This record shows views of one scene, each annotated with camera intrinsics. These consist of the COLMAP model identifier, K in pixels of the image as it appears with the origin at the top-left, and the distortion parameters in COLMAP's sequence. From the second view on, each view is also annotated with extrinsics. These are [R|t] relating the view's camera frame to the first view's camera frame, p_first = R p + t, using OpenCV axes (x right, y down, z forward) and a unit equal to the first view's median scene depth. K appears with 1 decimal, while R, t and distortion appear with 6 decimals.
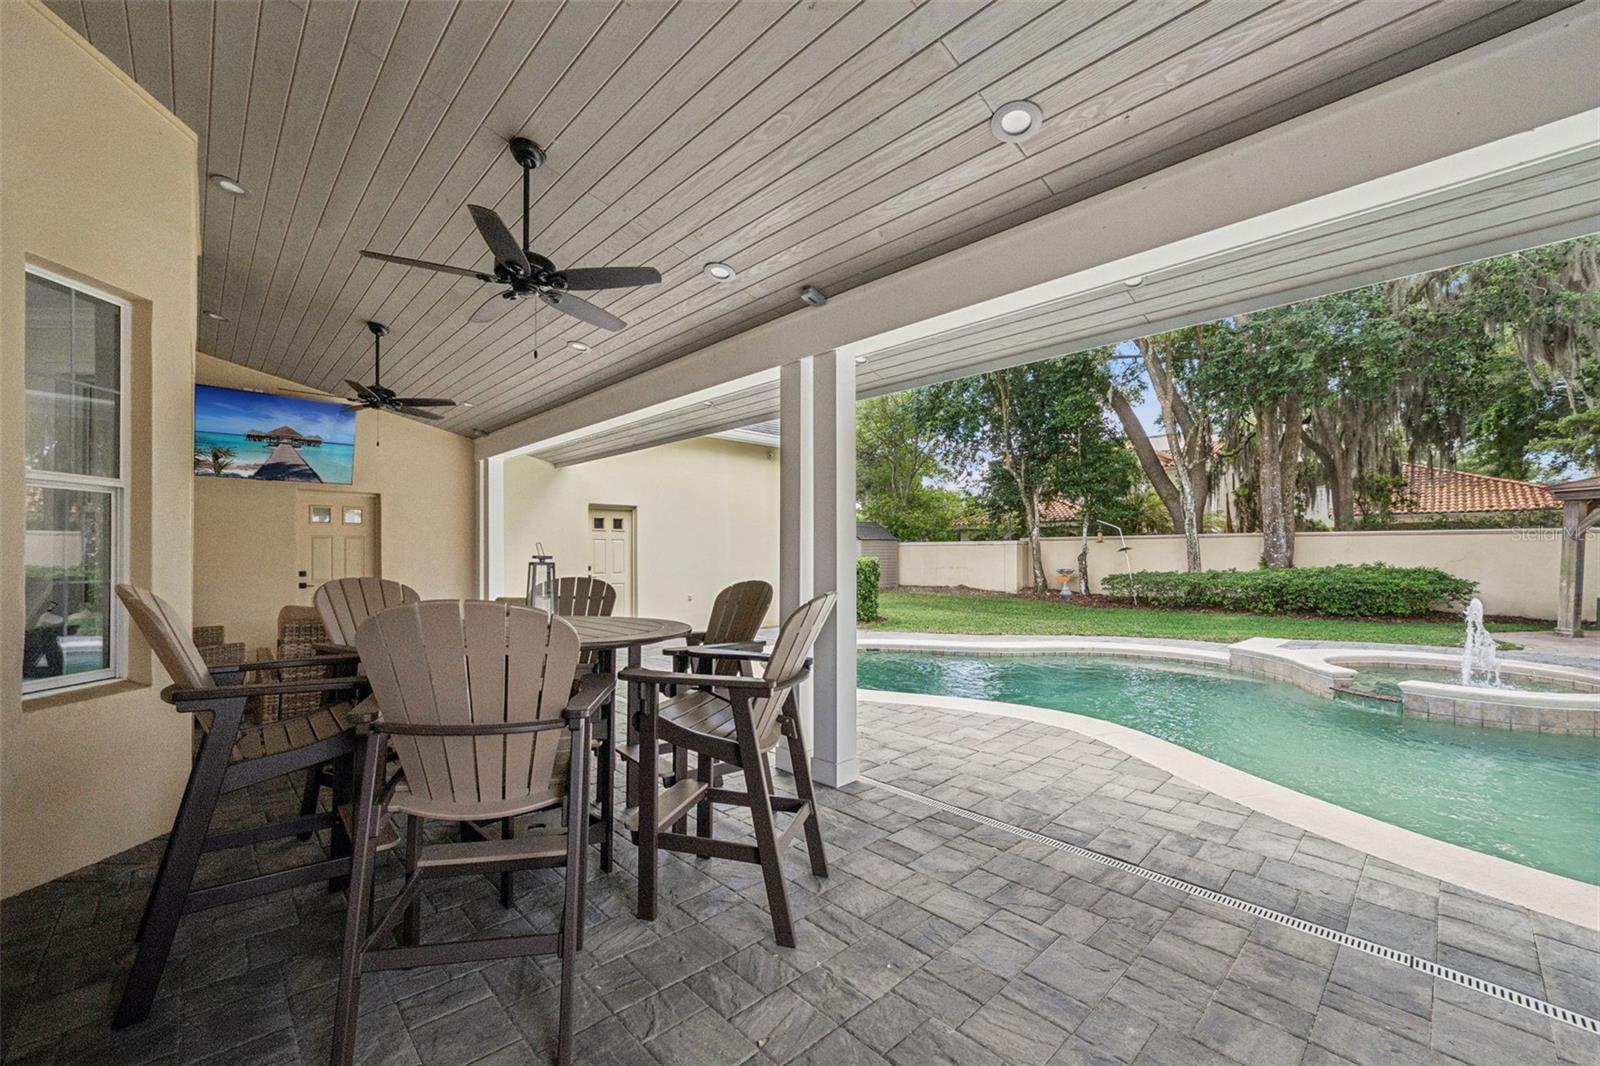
lens RADIAL K [[644.3, 0, 767.5], [0, 644.3, 535.7], [0, 0, 1]] dist [-0.009817, 0.003570]
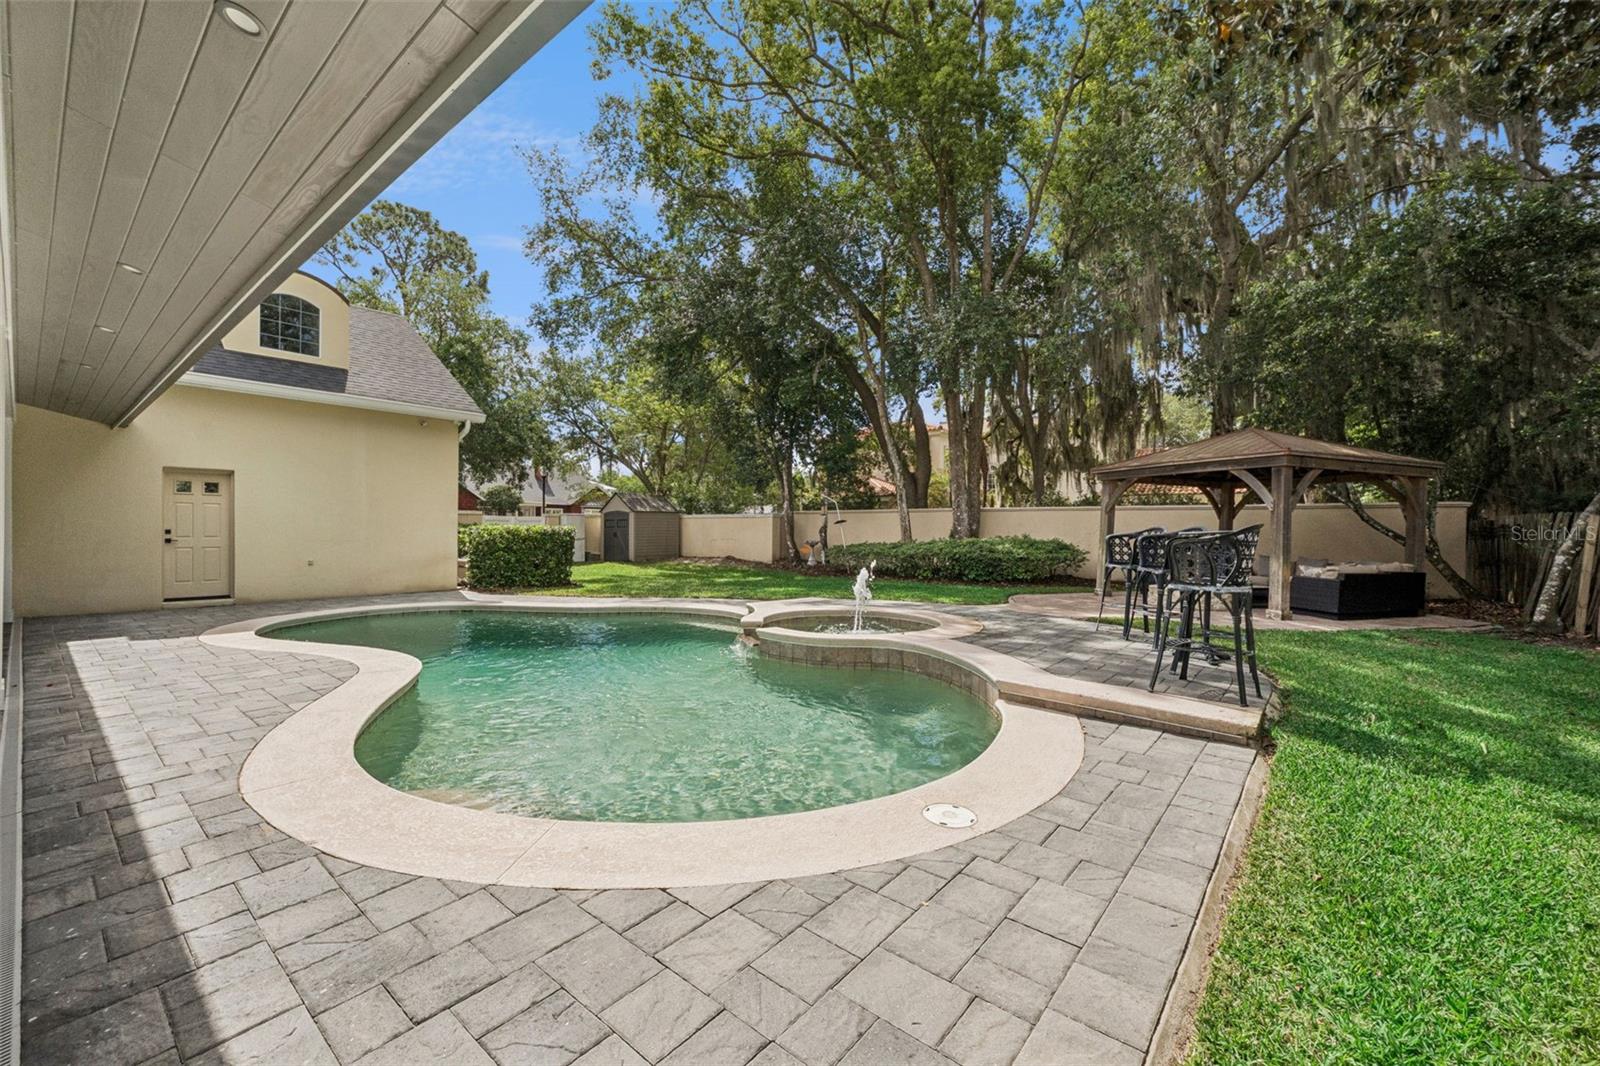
lens RADIAL K [[644.3, 0, 786.0], [0, 644.3, 524.4], [0, 0, 1]] dist [-0.009817, 0.003570]
pose [[0.991591, 0.007990, 0.129162, 0.321036], [-0.010469, 0.999774, 0.018521, 0.006281], [-0.128985, -0.019718, 0.991451, -0.062452]]
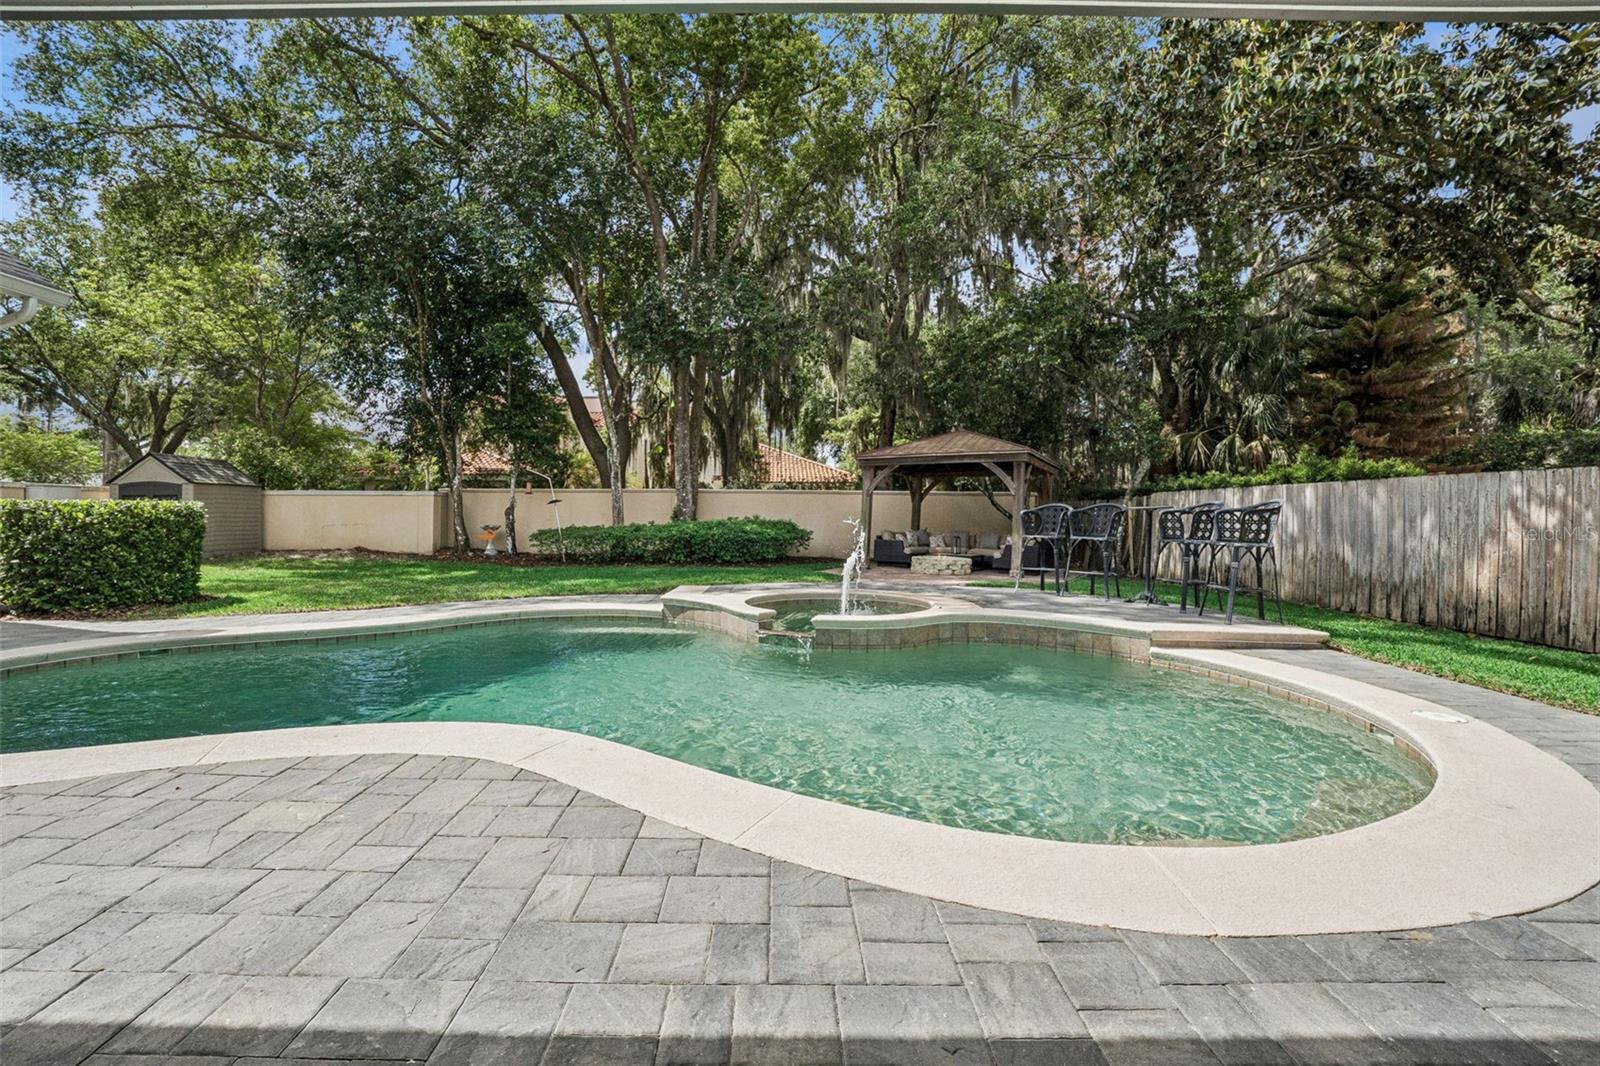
lens RADIAL K [[676.2, 0, 769.9], [0, 676.2, 518.0], [0, 0, 1]] dist [-0.022243, 0.000007]
pose [[0.680784, 0.004754, 0.732469, 0.061339], [-0.024803, 0.999555, 0.016565, 0.020706], [-0.732064, -0.029444, 0.680599, 0.120855]]
